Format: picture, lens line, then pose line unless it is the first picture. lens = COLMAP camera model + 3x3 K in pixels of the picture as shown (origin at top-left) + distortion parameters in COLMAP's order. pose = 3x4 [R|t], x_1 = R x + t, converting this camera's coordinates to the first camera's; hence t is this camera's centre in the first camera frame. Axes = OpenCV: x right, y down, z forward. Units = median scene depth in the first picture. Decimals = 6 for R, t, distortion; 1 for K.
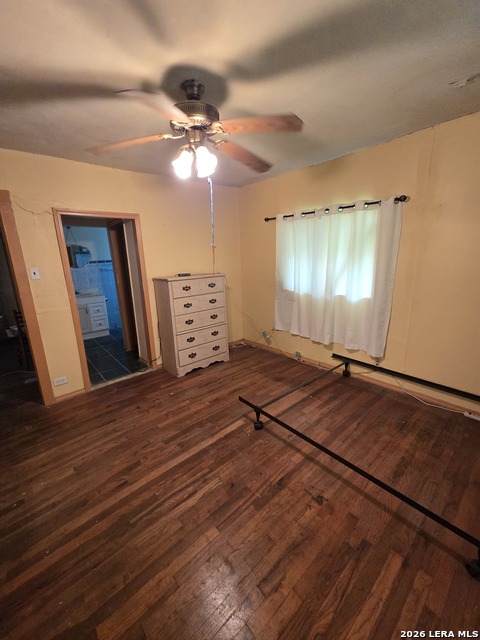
lens RADIAL K [[257.9, 0, 237.9], [0, 257.9, 319.7], [0, 0, 1]] dist [0.003161, 0.000480]
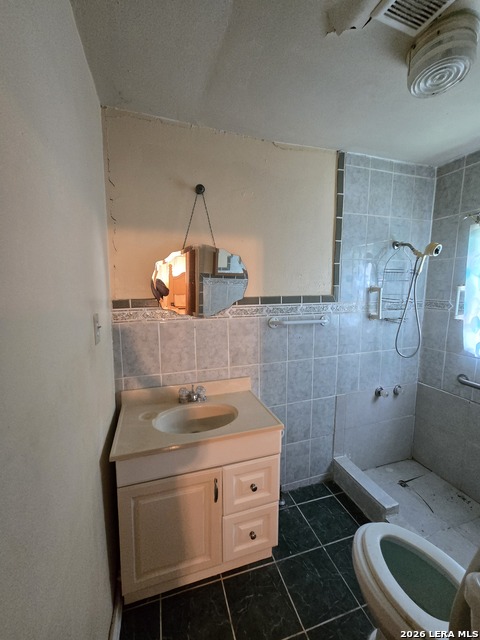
lens RADIAL K [[257.9, 0, 240.9], [0, 257.9, 320.5], [0, 0, 1]] dist [0.003161, 0.000480]
pose [[0.925789, 0.069446, -0.371609, -0.447699], [-0.115197, 0.988056, -0.102343, -0.163280], [0.360063, 0.137556, 0.922731, 0.700618]]
